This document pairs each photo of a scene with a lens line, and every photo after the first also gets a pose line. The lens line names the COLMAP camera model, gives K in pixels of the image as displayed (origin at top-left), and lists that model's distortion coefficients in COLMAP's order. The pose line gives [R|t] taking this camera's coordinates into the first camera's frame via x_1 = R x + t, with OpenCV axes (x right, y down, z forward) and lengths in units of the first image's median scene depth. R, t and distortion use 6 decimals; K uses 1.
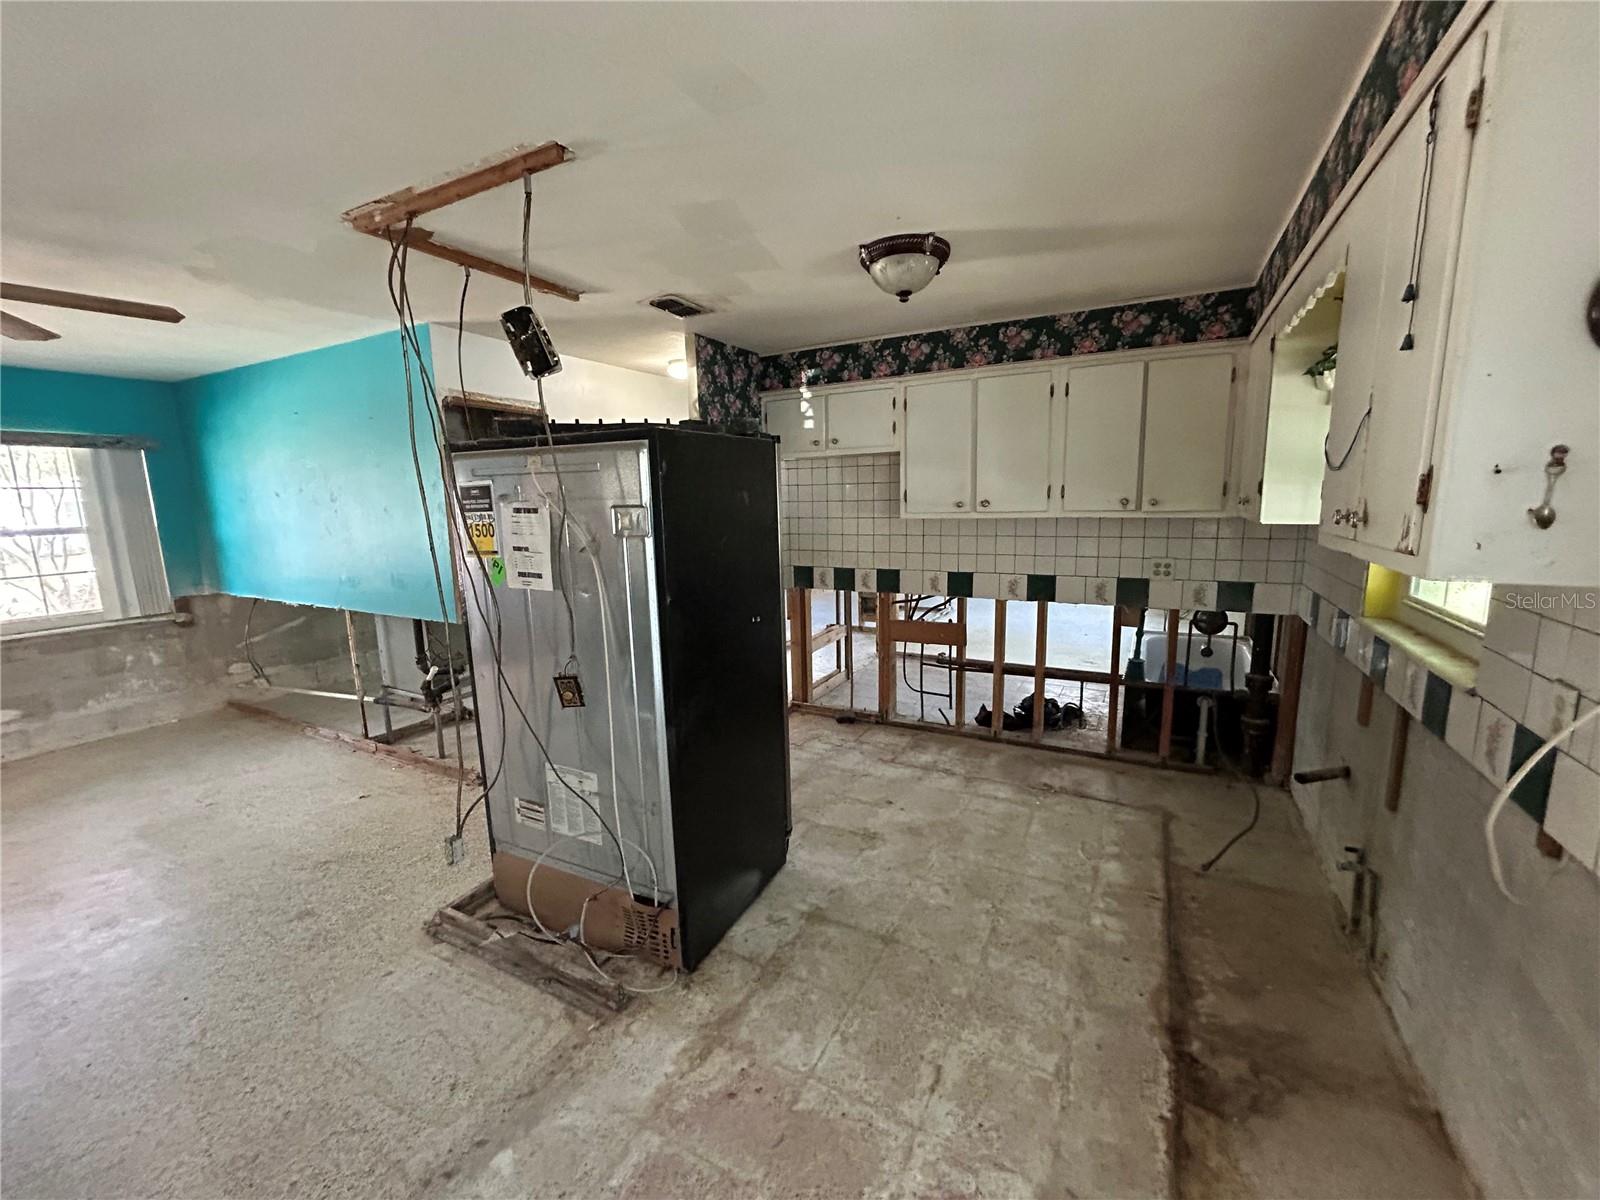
lens RADIAL K [[643.2, 0, 800.5], [0, 643.2, 597.2], [0, 0, 1]] dist [-0.000403, -0.000504]
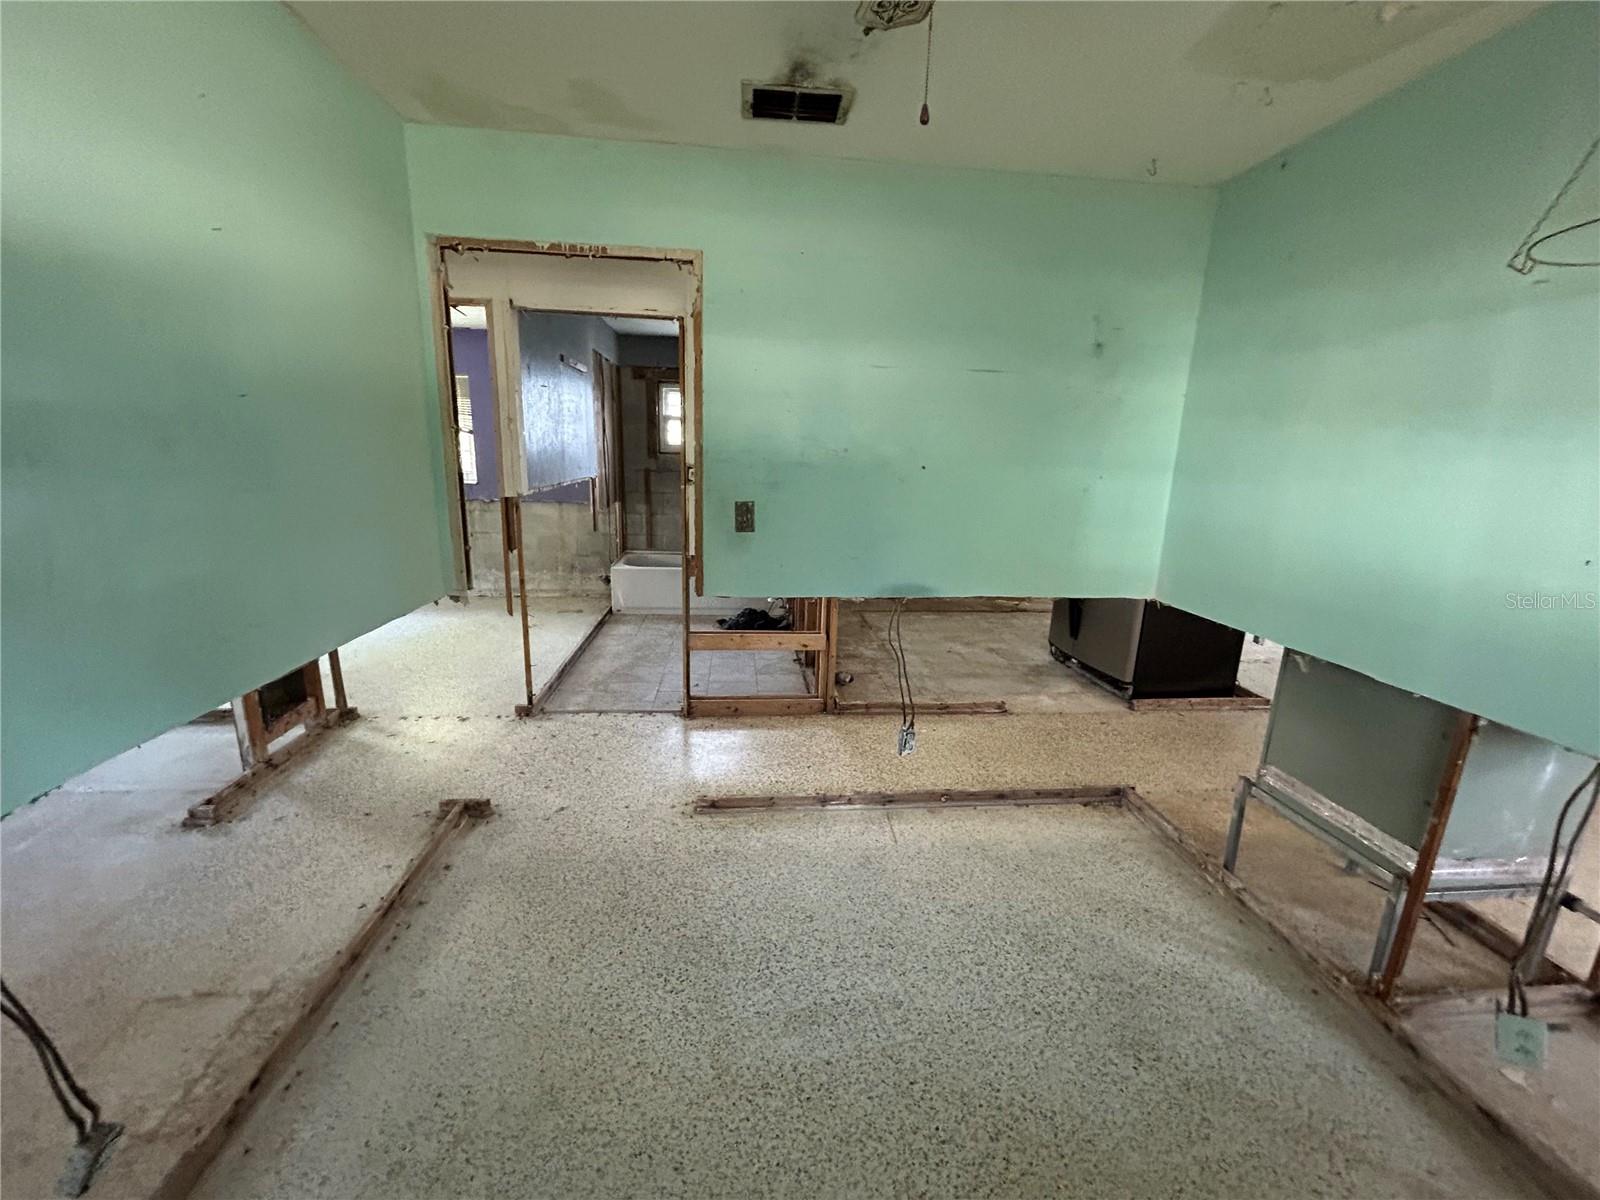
lens RADIAL K [[642.3, 0, 799.9], [0, 642.3, 596.1], [0, 0, 1]] dist [-0.000449, 0.000706]
pose [[-0.557626, -0.181899, 0.809917, -0.808331], [0.112898, 0.950010, 0.291092, -0.263697], [-0.822379, 0.253759, -0.509215, 1.901668]]
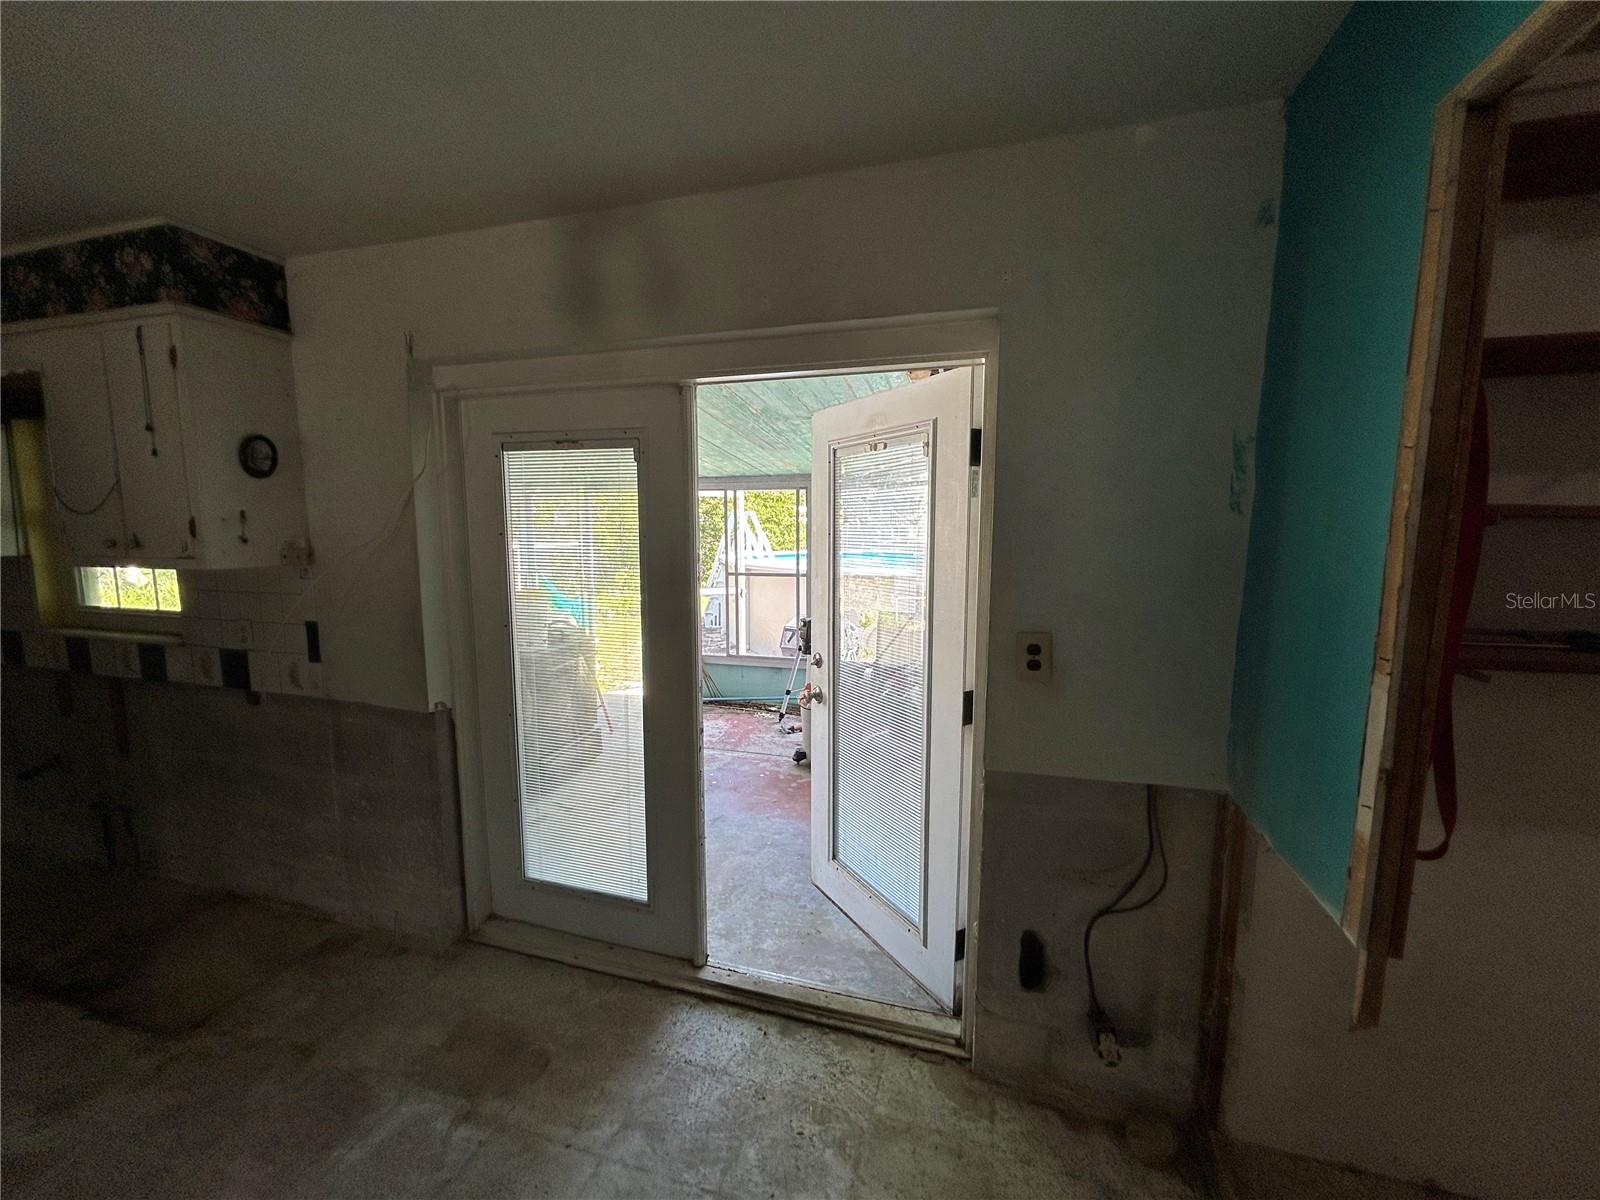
lens RADIAL K [[648.4, 0, 800.7], [0, 648.4, 596.3], [0, 0, 1]] dist [0.004784, -0.000211]
pose [[-0.195152, -0.097337, 0.975931, -0.410599], [0.158924, 0.978774, 0.129400, 0.025294], [-0.967811, 0.180352, -0.175541, -0.137252]]
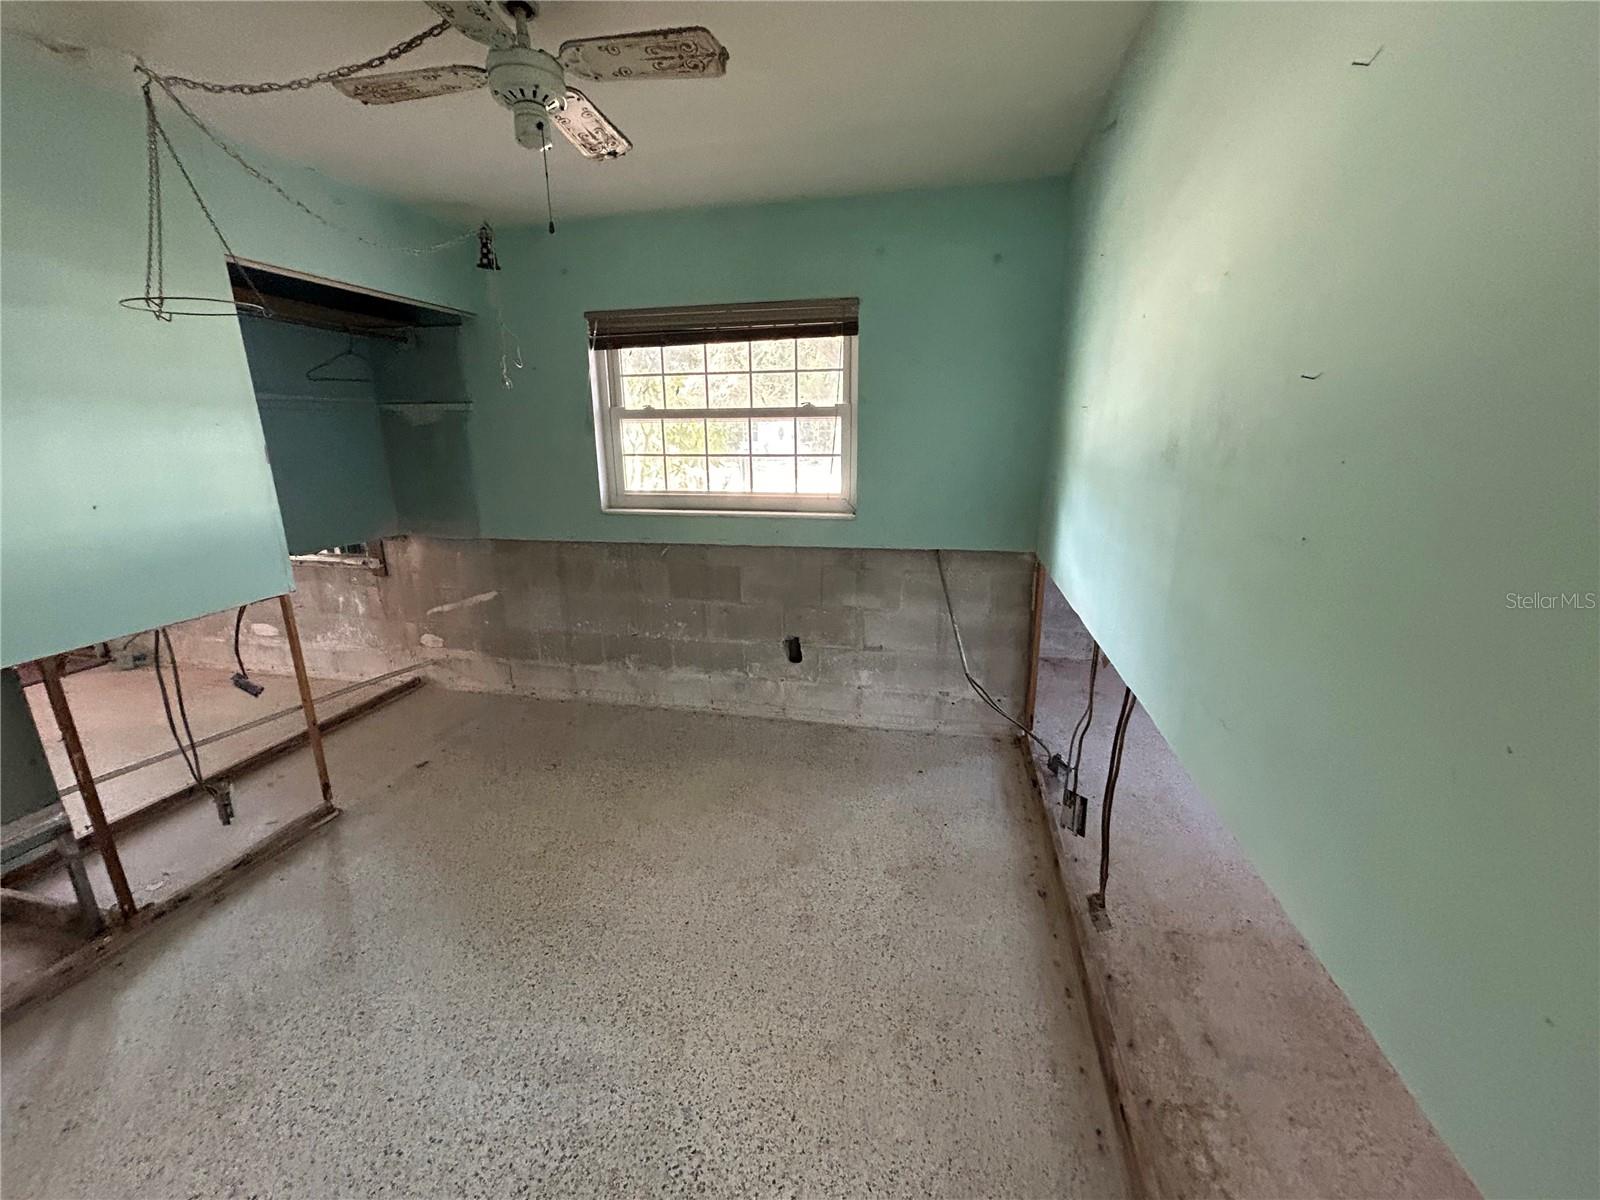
lens RADIAL K [[642.0, 0, 794.5], [0, 642.0, 597.9], [0, 0, 1]] dist [-0.000254, 0.000314]
pose [[0.268542, 0.264118, -0.926352, -0.108639], [-0.147185, 0.961634, 0.231510, -0.255621], [0.951957, 0.074175, 0.297113, 1.722821]]
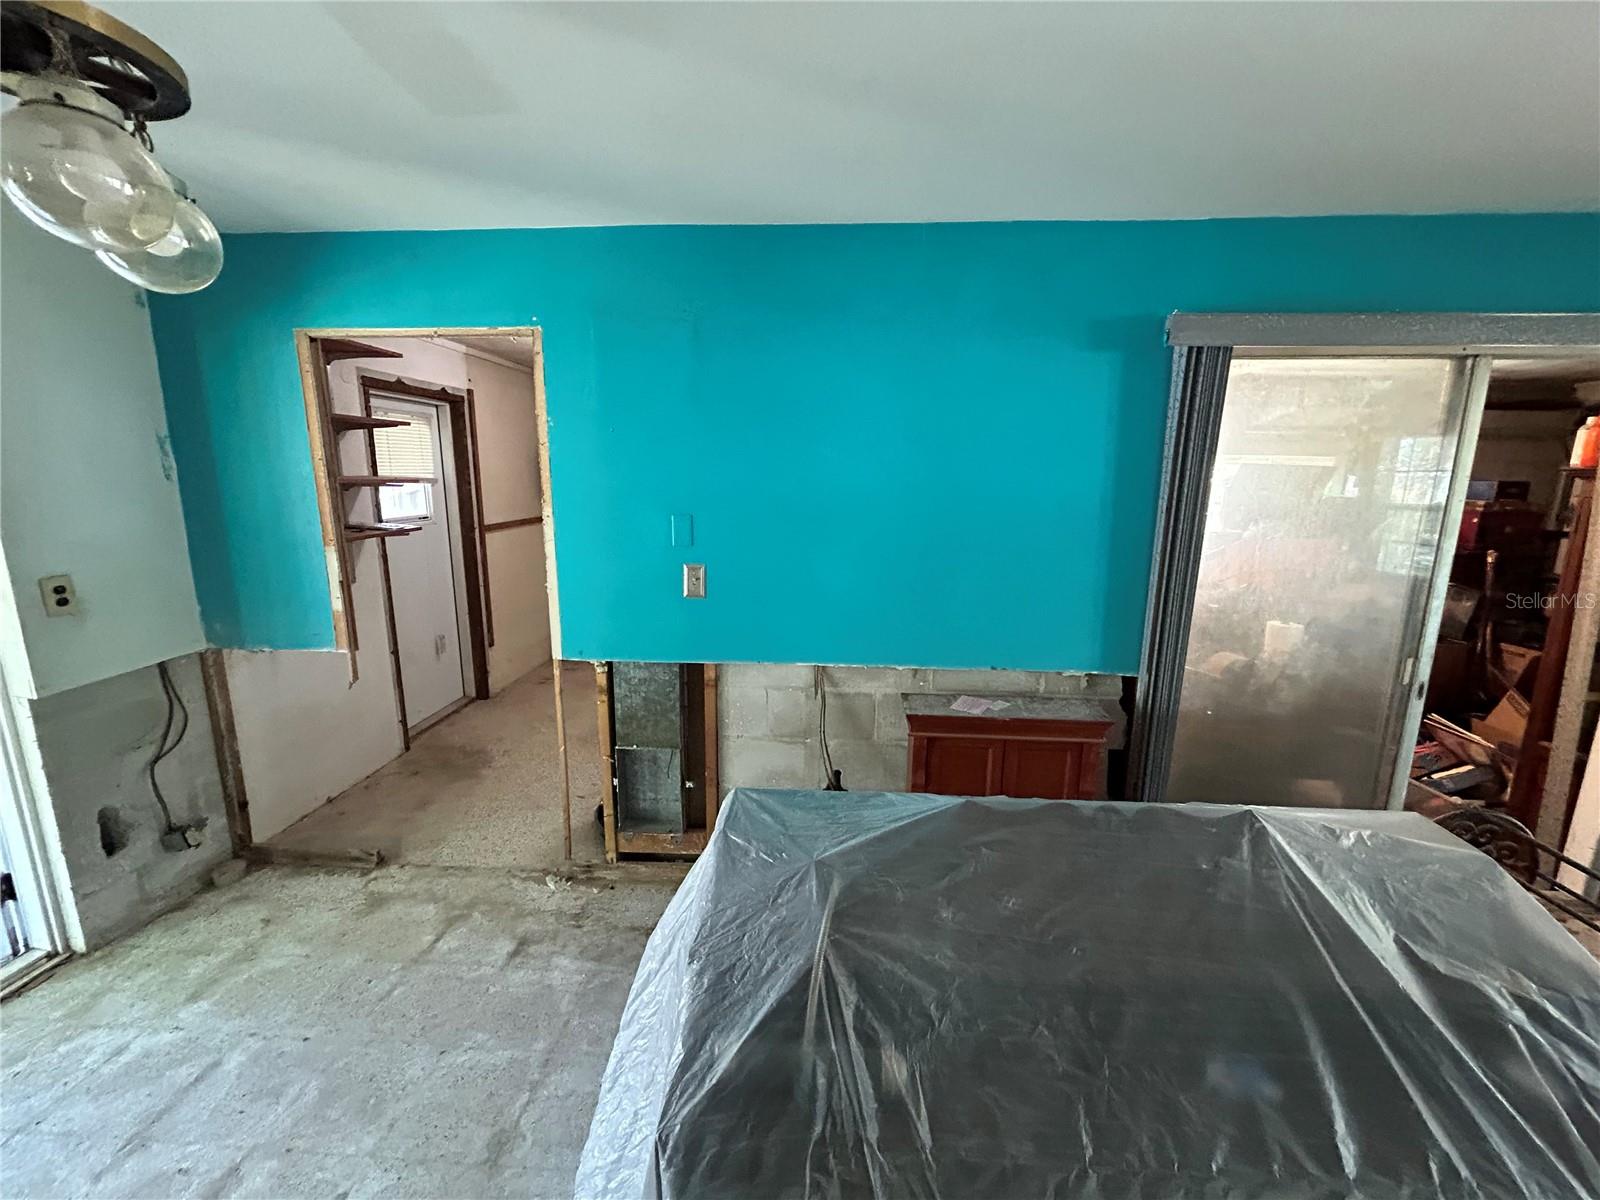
lens RADIAL K [[642.0, 0, 794.5], [0, 642.0, 597.9], [0, 0, 1]] dist [-0.000254, 0.000314]
pose [[-0.909568, 0.091314, -0.405398, -0.365342], [-0.056148, 0.939608, 0.337617, -0.080436], [0.411744, 0.329848, -0.849510, 0.408043]]
